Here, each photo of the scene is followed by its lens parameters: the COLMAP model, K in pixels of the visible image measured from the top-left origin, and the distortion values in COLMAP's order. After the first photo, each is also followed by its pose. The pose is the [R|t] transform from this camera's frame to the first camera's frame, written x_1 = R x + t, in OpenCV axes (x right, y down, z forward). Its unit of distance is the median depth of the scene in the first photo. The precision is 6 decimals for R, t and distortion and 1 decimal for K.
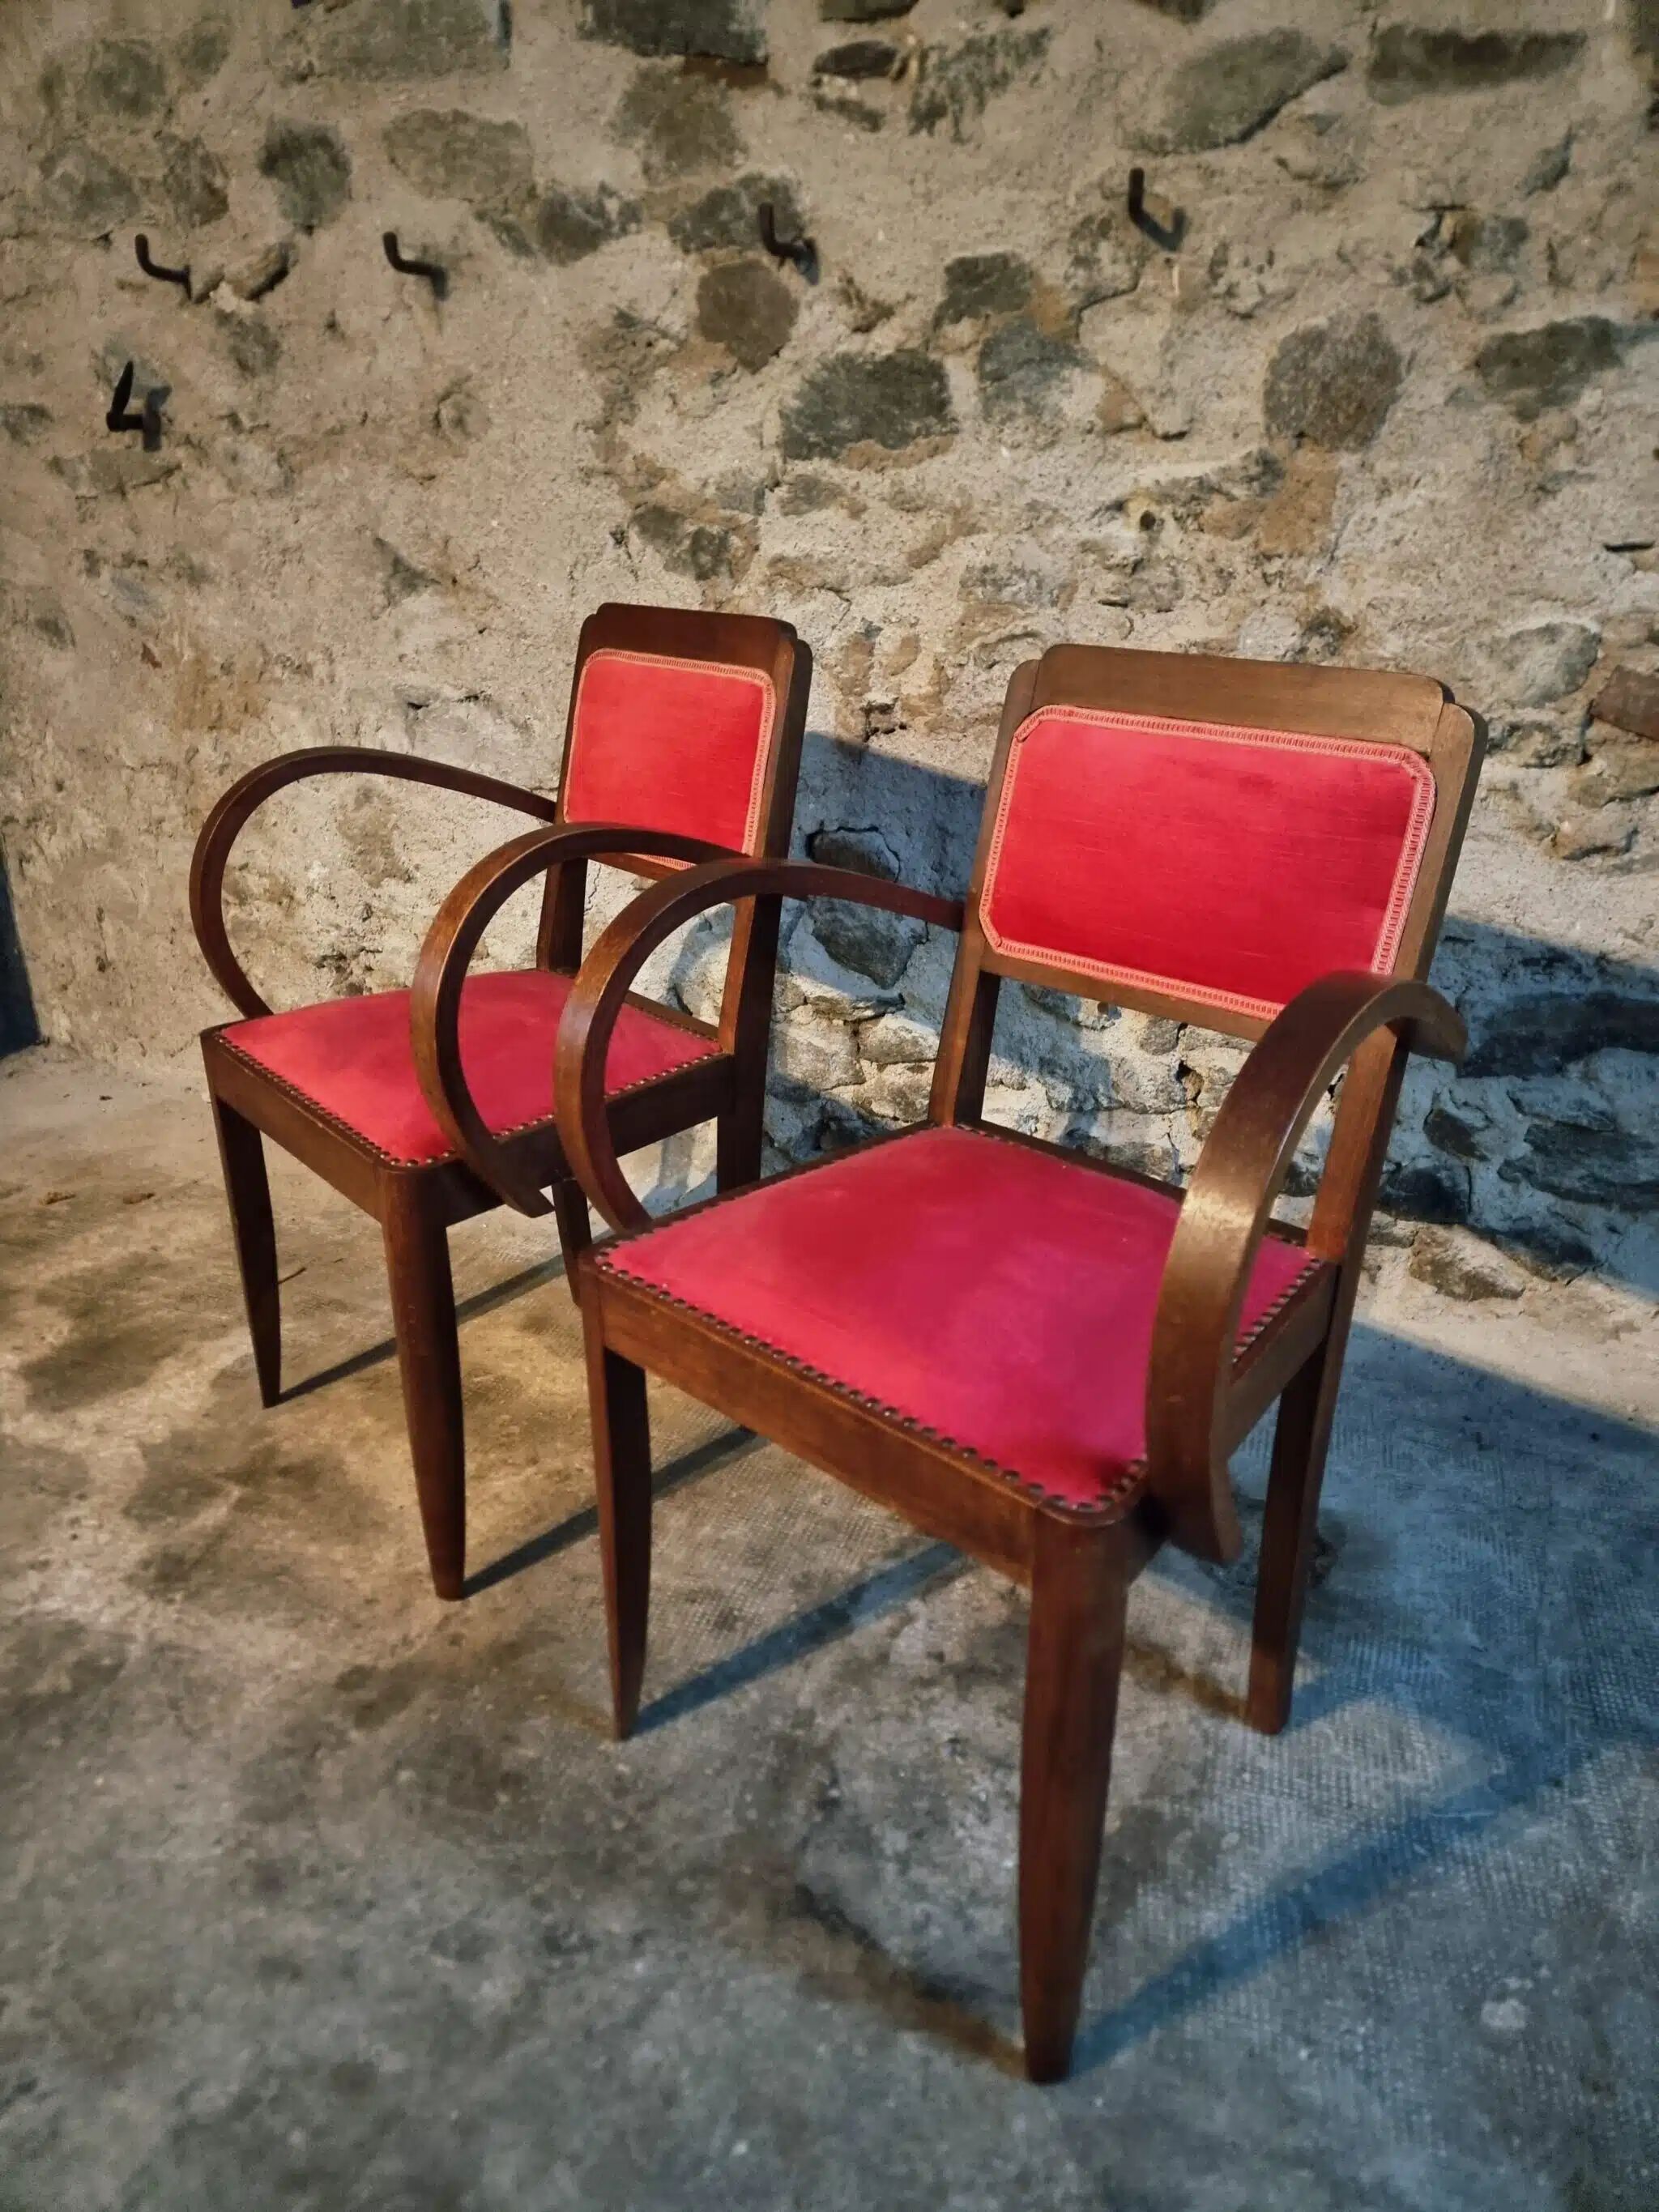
lens RADIAL K [[1521.3, 0, 819.1], [0, 1521.3, 1103.6], [0, 0, 1]] dist [0.064246, -0.057640]
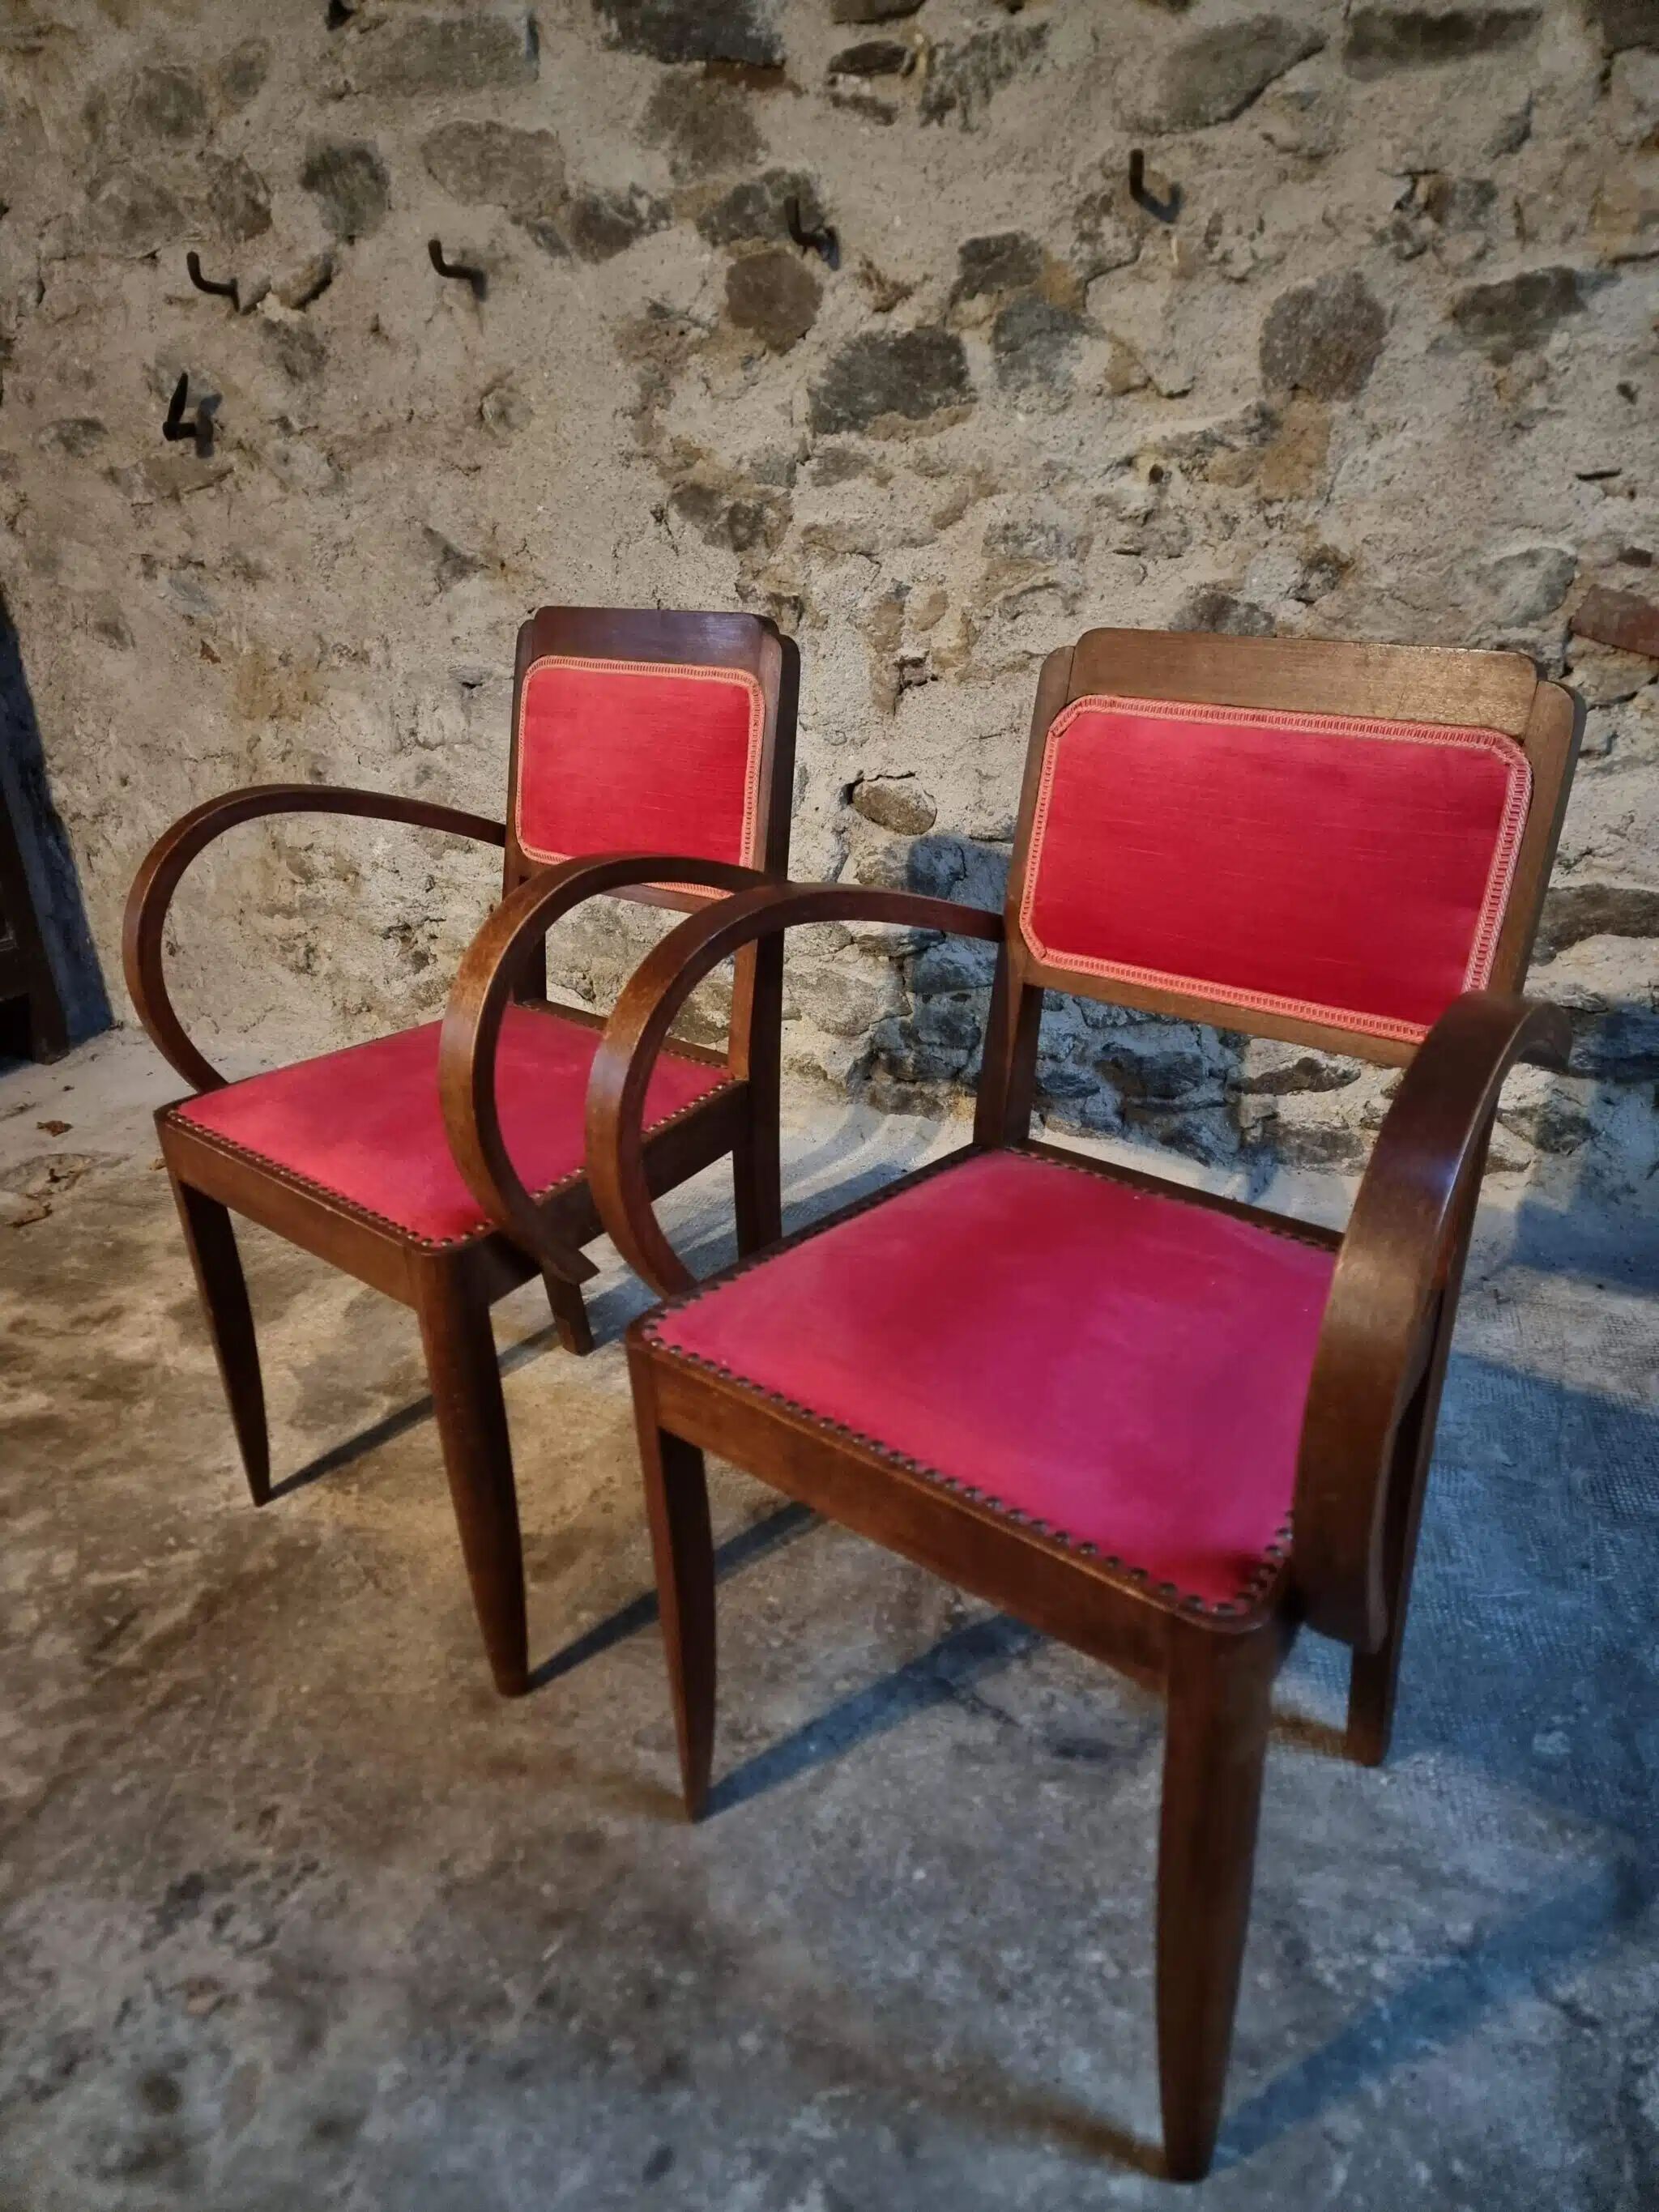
lens RADIAL K [[1518.9, 0, 815.3], [0, 1518.9, 1112.1], [0, 0, 1]] dist [0.066438, -0.058898]
pose [[0.998377, -0.056412, 0.007780, -0.059868], [0.056192, 0.998080, 0.026063, 0.029000], [-0.009235, -0.025584, 0.999630, -0.094628]]
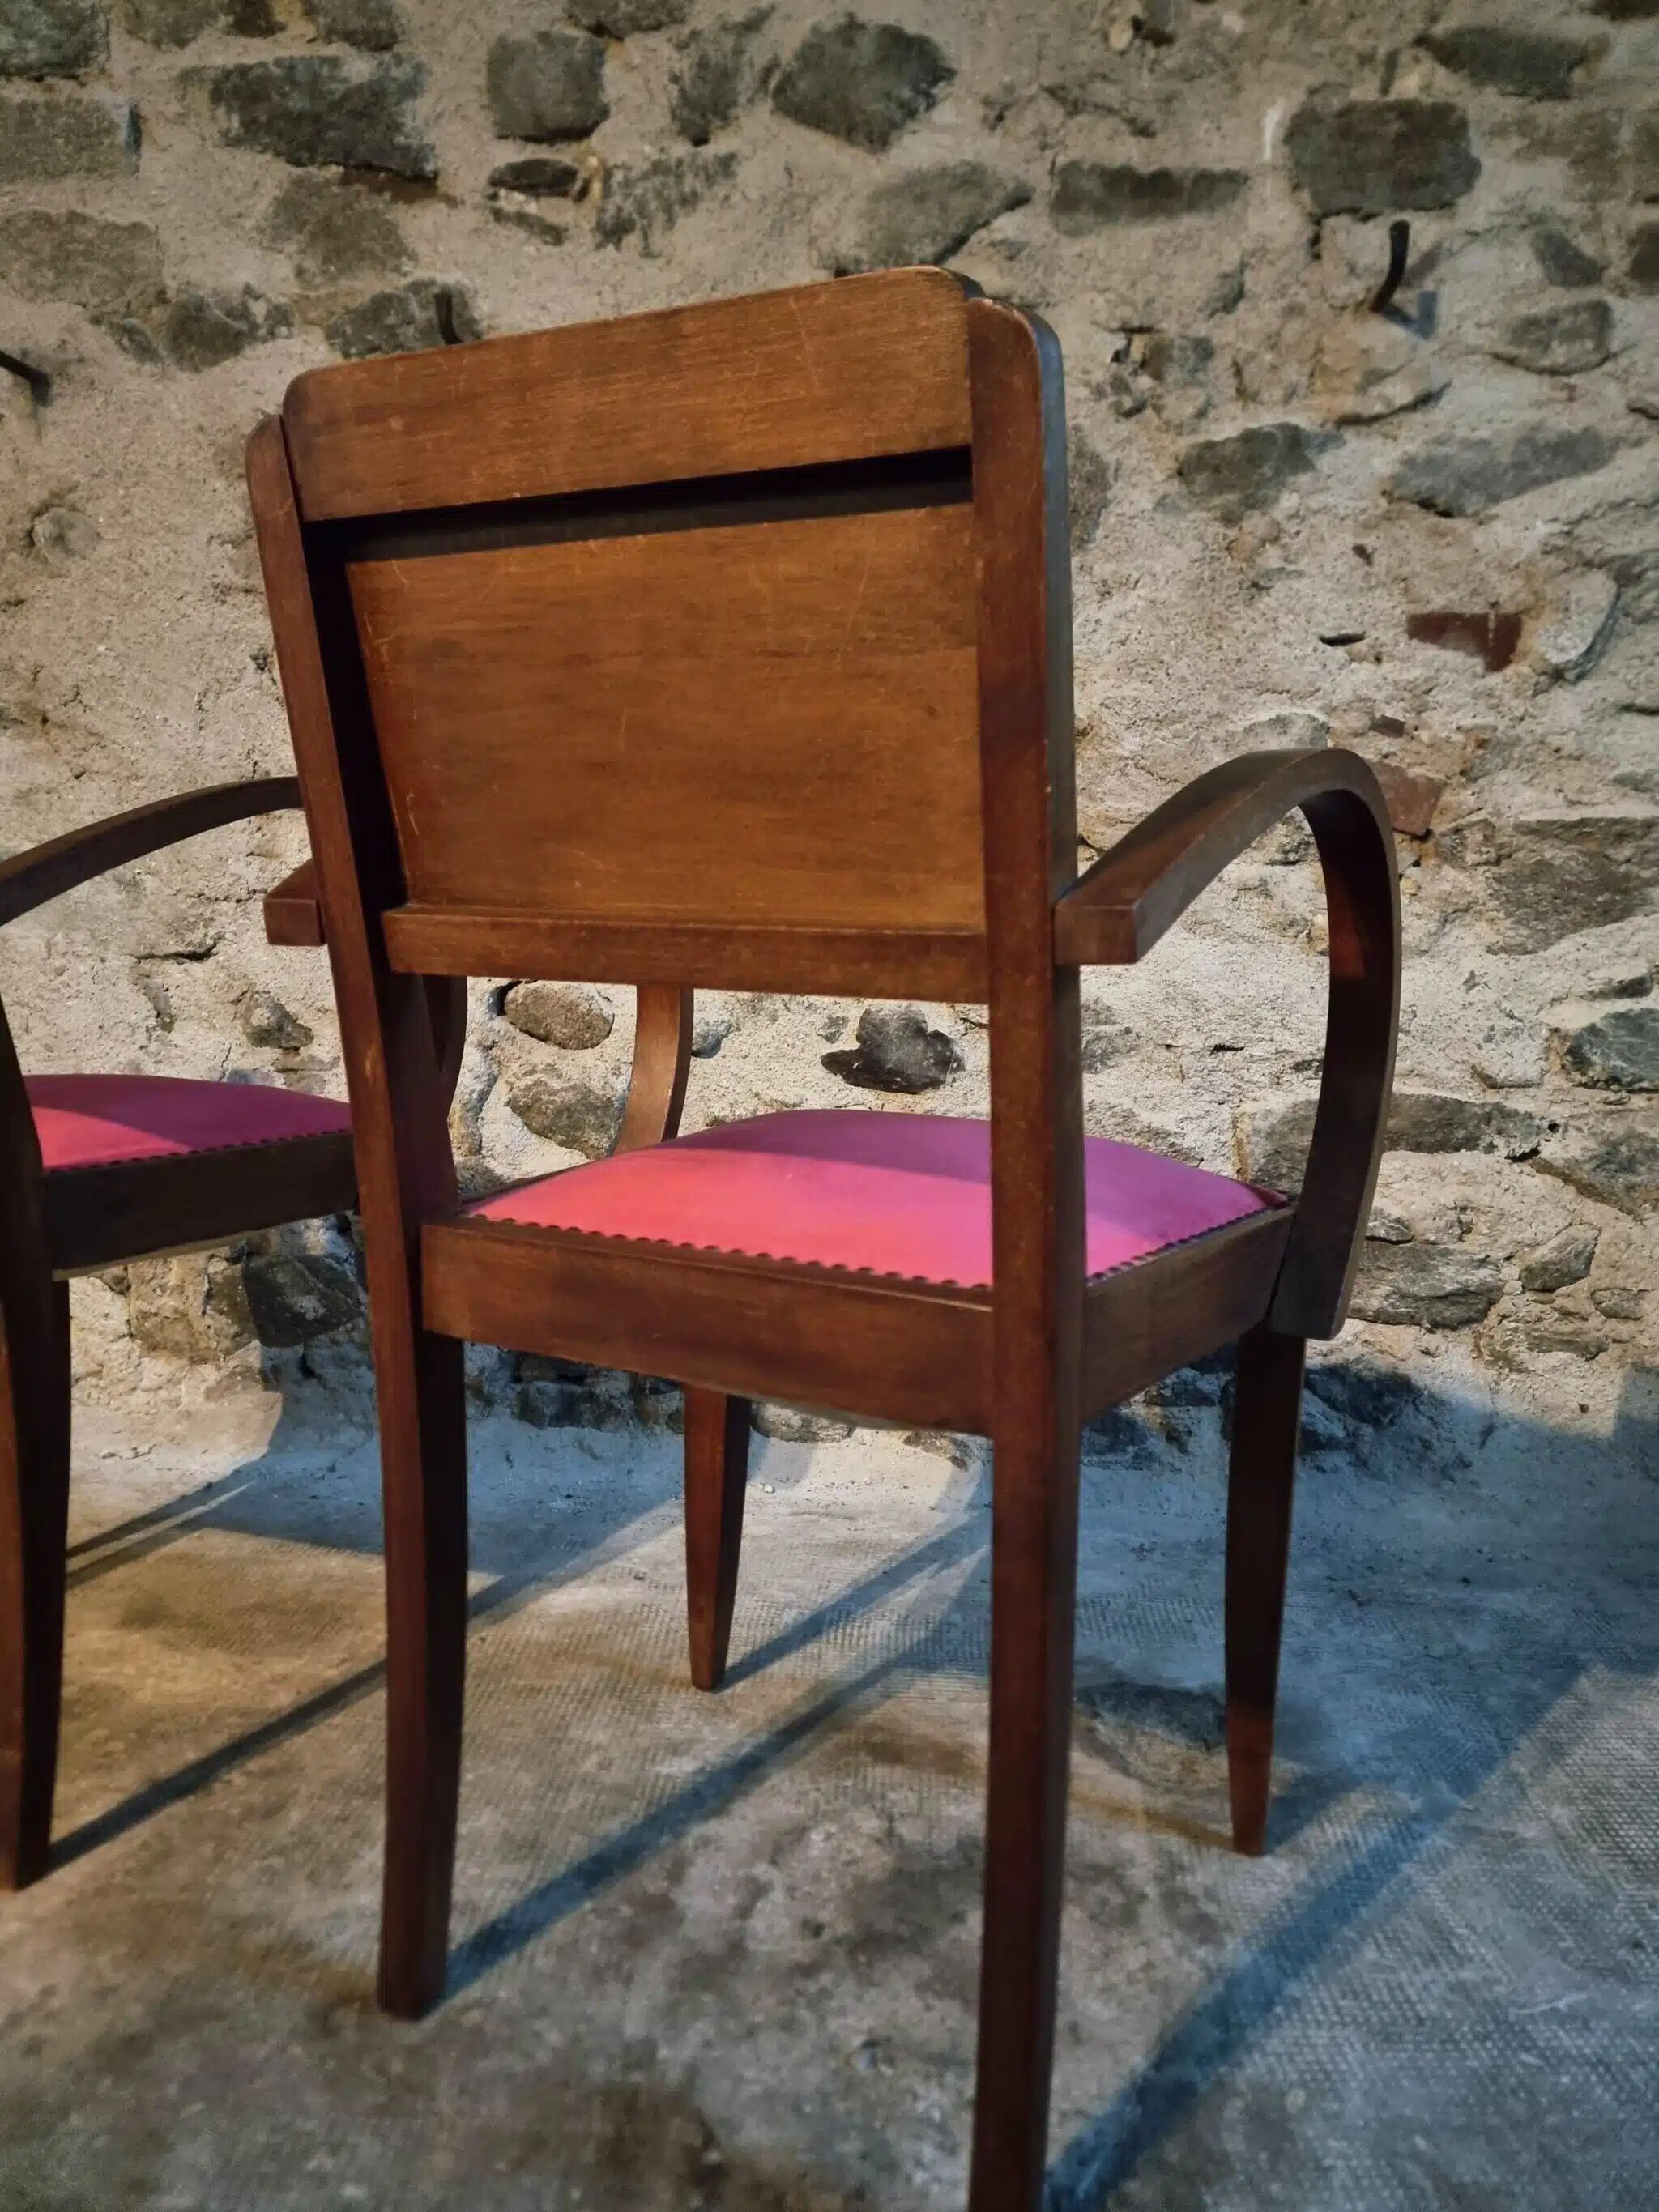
lens RADIAL K [[1522.5, 0, 827.2], [0, 1522.5, 1113.9], [0, 0, 1]] dist [0.077614, -0.073214]
pose [[0.962170, -0.025065, 0.271293, -0.074114], [0.096770, 0.962272, -0.254300, 0.144594], [-0.254683, 0.270933, 0.928295, 0.202121]]
